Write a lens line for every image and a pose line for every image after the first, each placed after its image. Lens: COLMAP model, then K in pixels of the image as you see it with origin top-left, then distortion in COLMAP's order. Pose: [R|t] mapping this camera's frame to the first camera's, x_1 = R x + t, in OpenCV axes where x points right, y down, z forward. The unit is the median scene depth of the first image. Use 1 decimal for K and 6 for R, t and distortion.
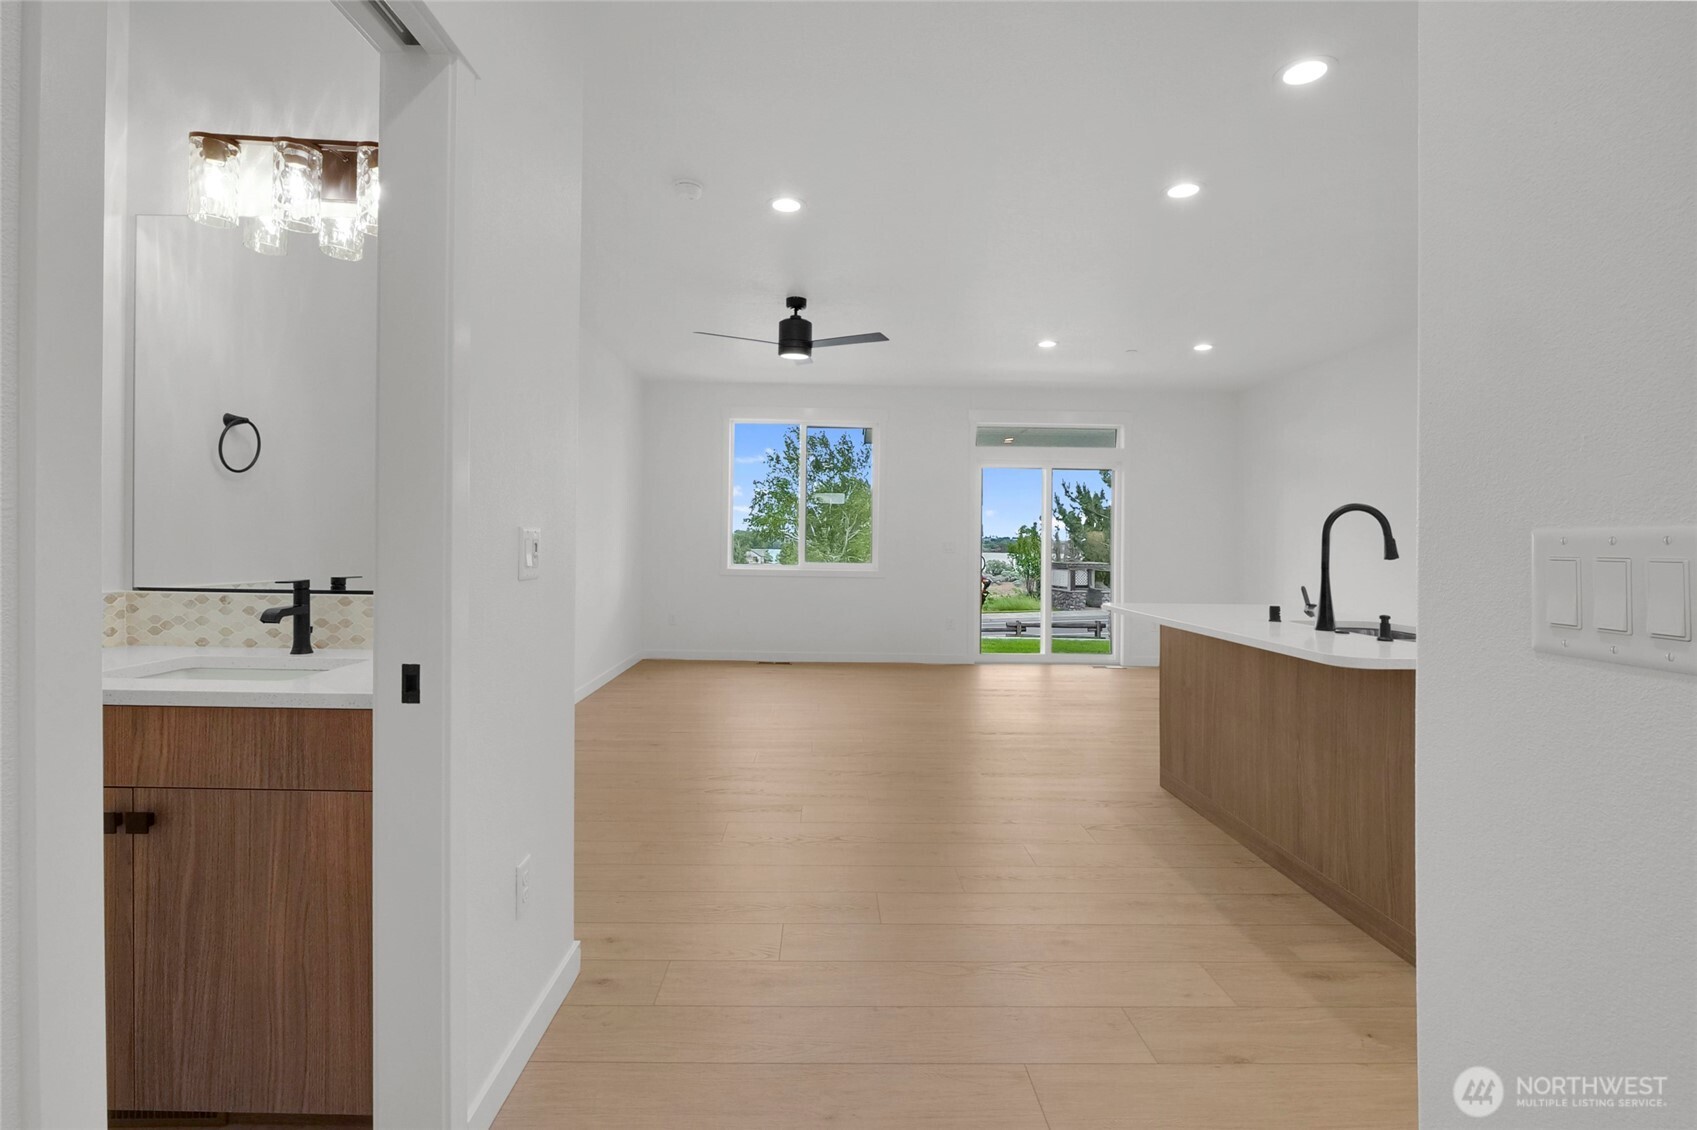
lens RADIAL K [[788.0, 0, 843.5], [0, 788.0, 553.4], [0, 0, 1]] dist [-0.000010, 0.000148]
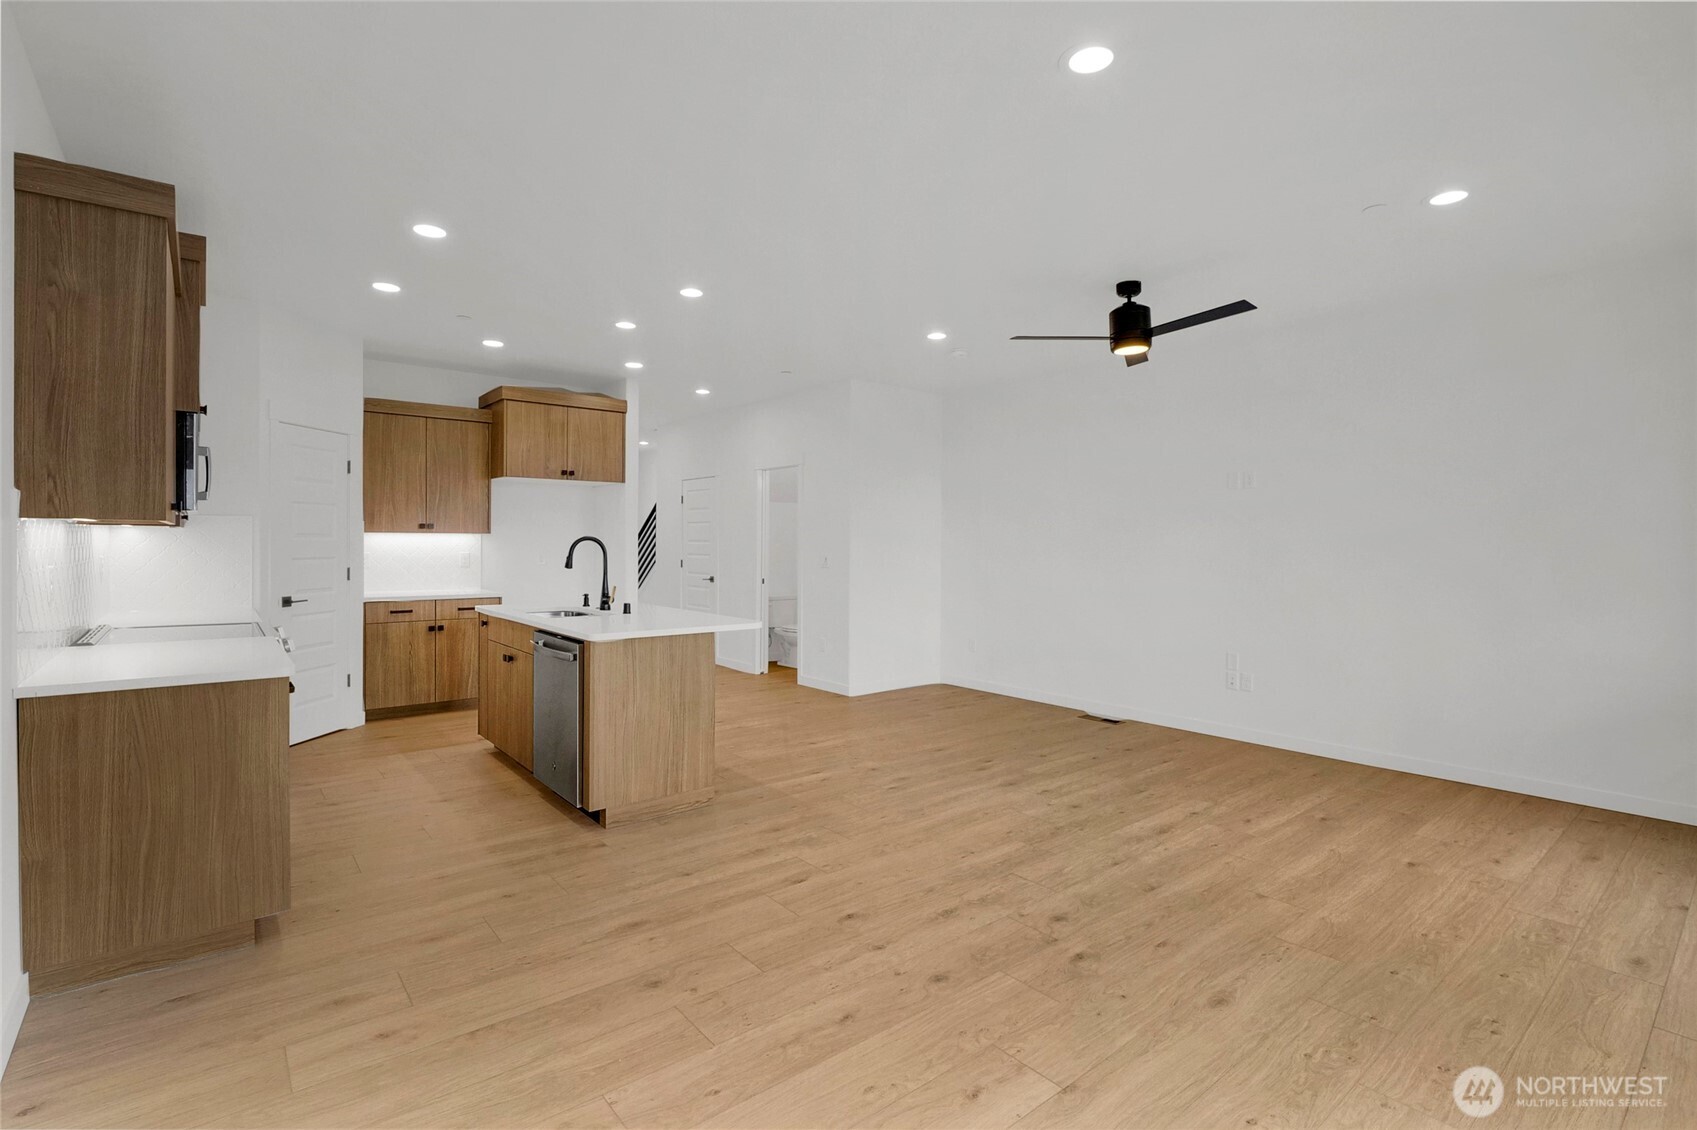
lens RADIAL K [[795.4, 0, 849.0], [0, 795.4, 550.0], [0, 0, 1]] dist [-0.009951, 0.000398]
pose [[-0.784915, -0.010533, -0.619513, 0.710218], [-0.022654, 0.999675, 0.011706, -0.037352], [0.619189, 0.023222, -0.784899, 1.500957]]
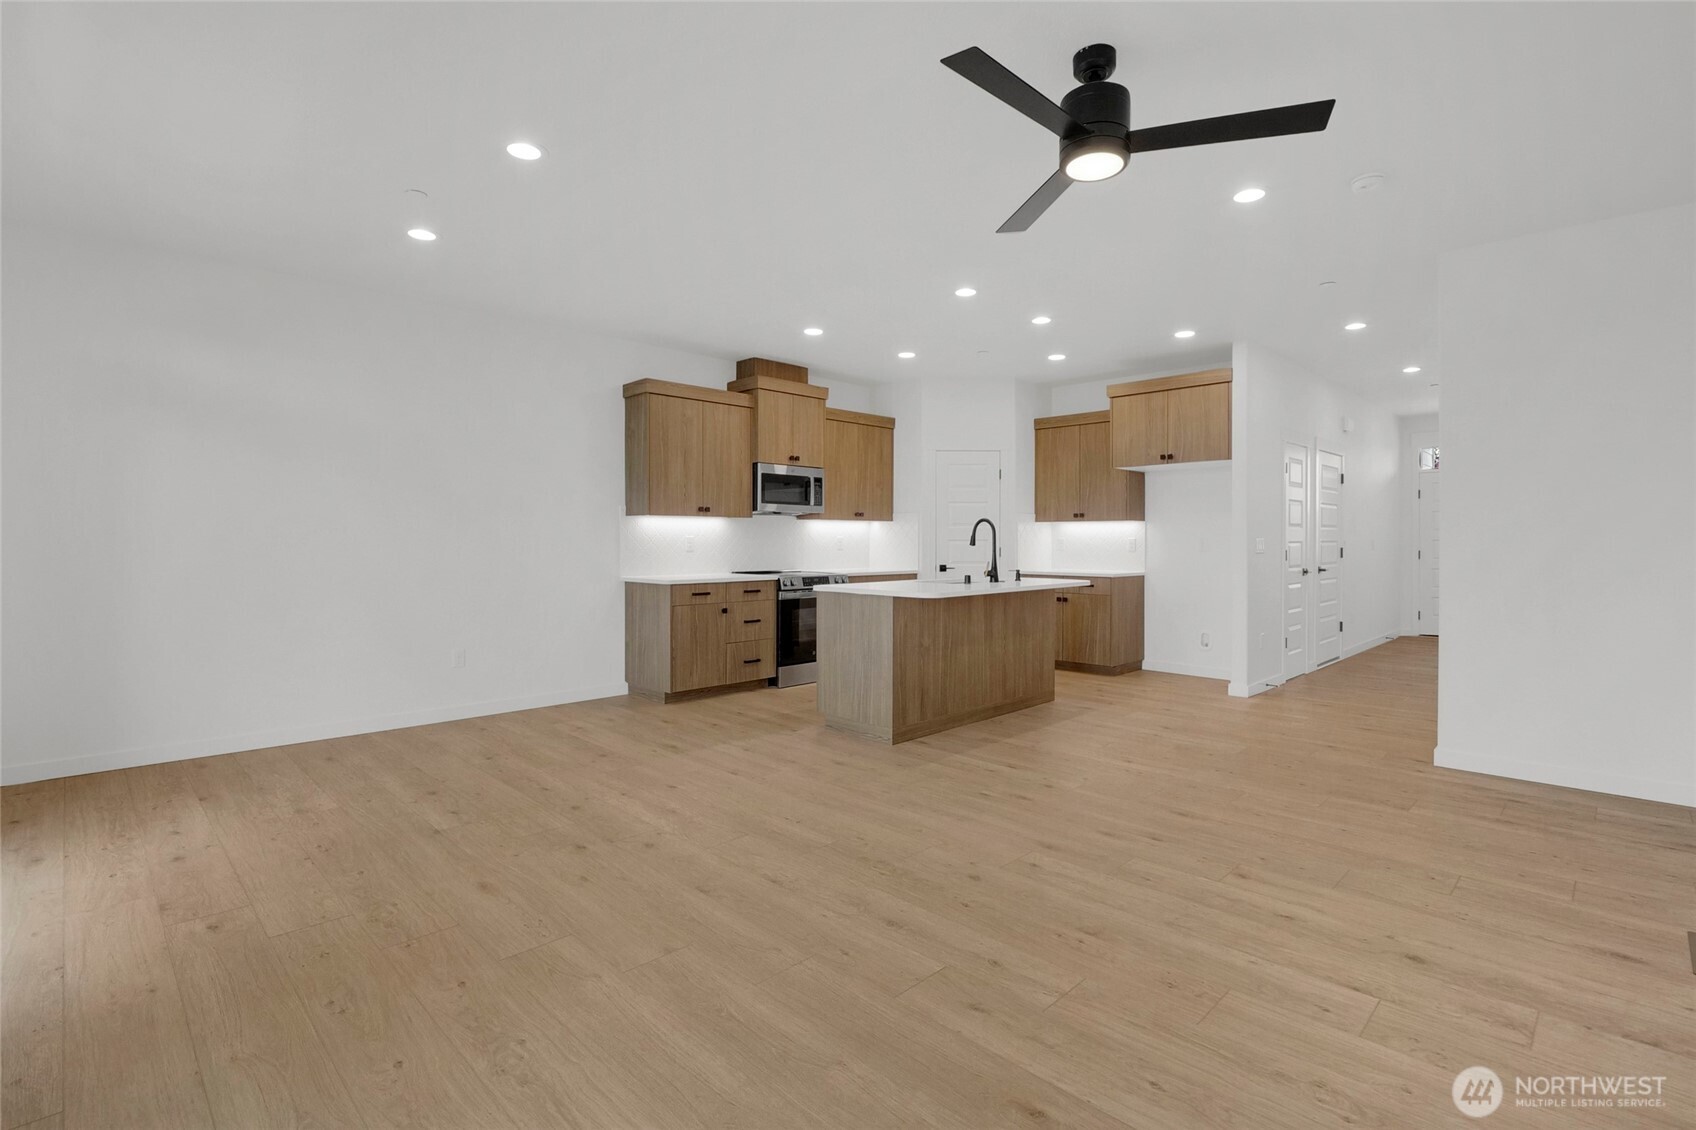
lens RADIAL K [[800.0, 0, 838.0], [0, 800.0, 542.8], [0, 0, 1]] dist [-0.009699, -0.000201]
pose [[-0.681742, -0.014291, 0.731453, -0.325659], [-0.000934, 0.999825, 0.018664, -0.021653], [-0.731592, 0.012041, -0.681637, 1.472157]]
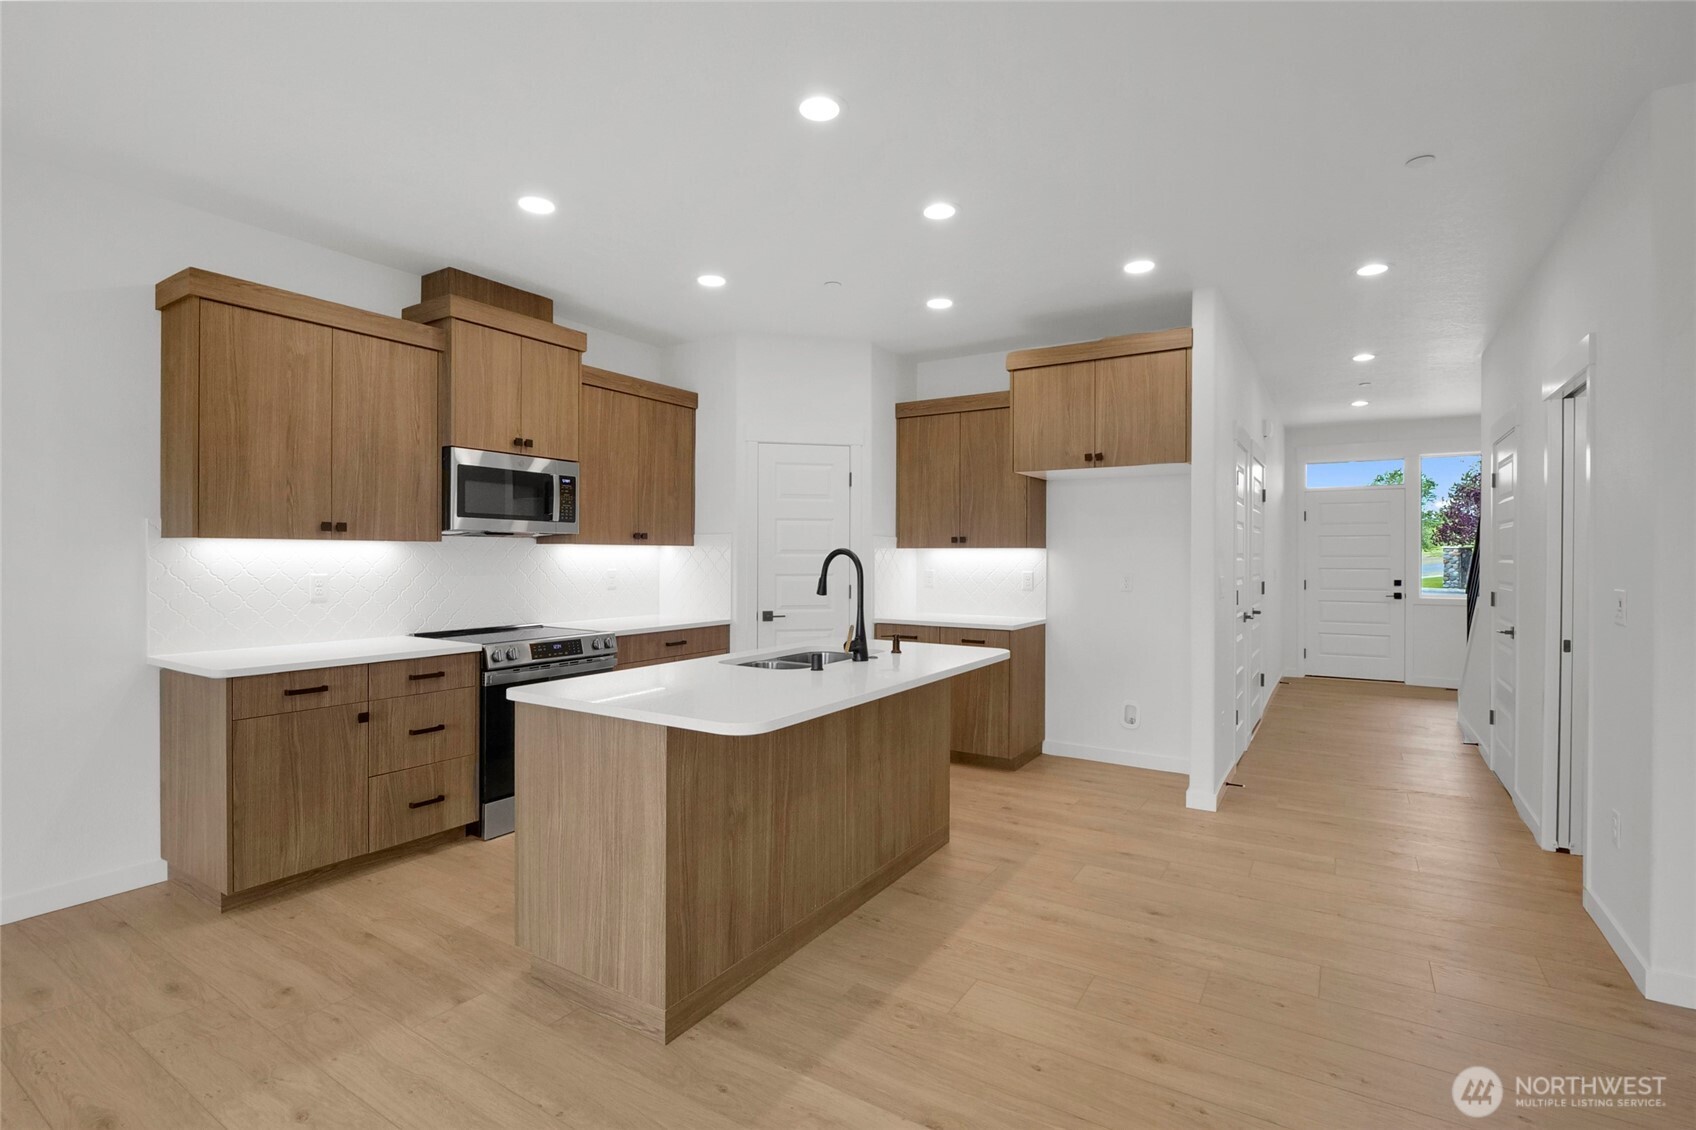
lens RADIAL K [[796.1, 0, 841.3], [0, 796.1, 558.6], [0, 0, 1]] dist [-0.020520, -0.000317]
pose [[-0.829747, -0.016479, 0.557896, 0.001341], [-0.007242, 0.999798, 0.018761, -0.039282], [-0.558093, 0.011527, -0.829699, 1.086363]]
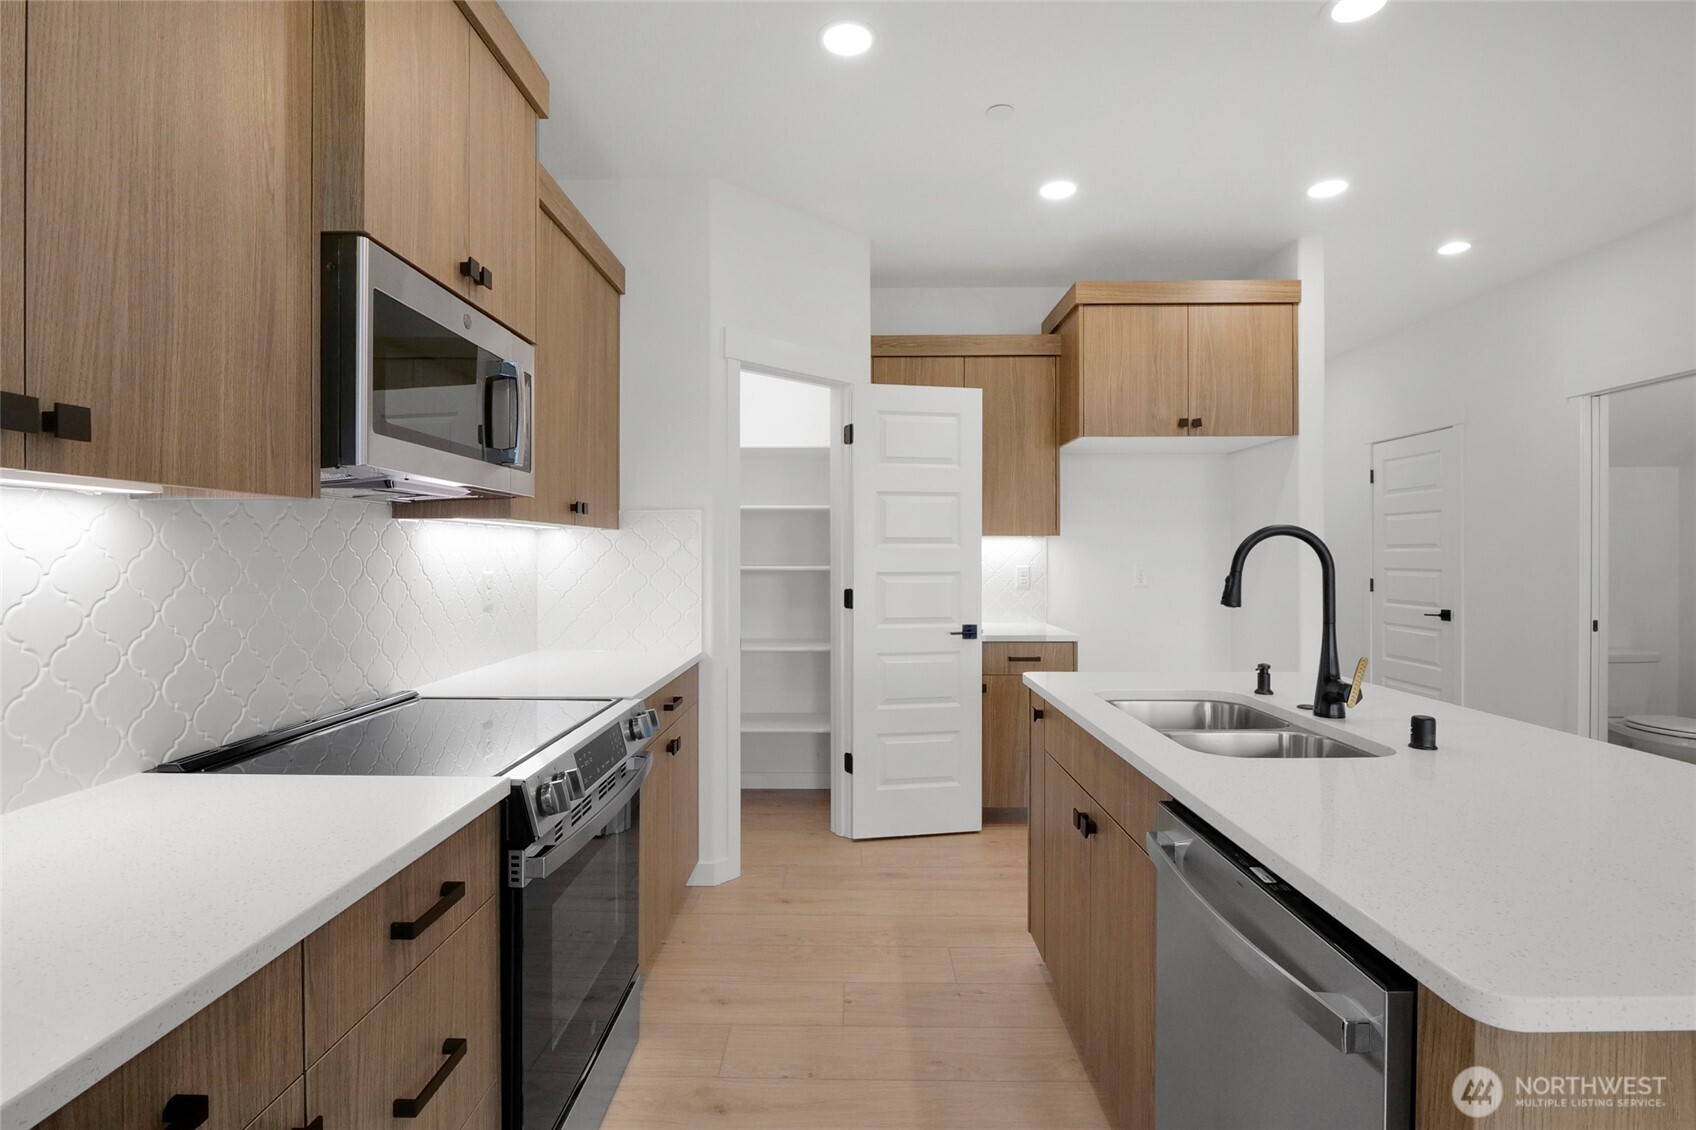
lens RADIAL K [[810.0, 0, 842.5], [0, 810.0, 558.1], [0, 0, 1]] dist [-0.011245, -0.000030]
pose [[-0.999397, -0.008034, 0.033791, 0.556520], [-0.007506, 0.999848, 0.015734, -0.024386], [-0.033913, 0.015471, -0.999305, 0.937469]]
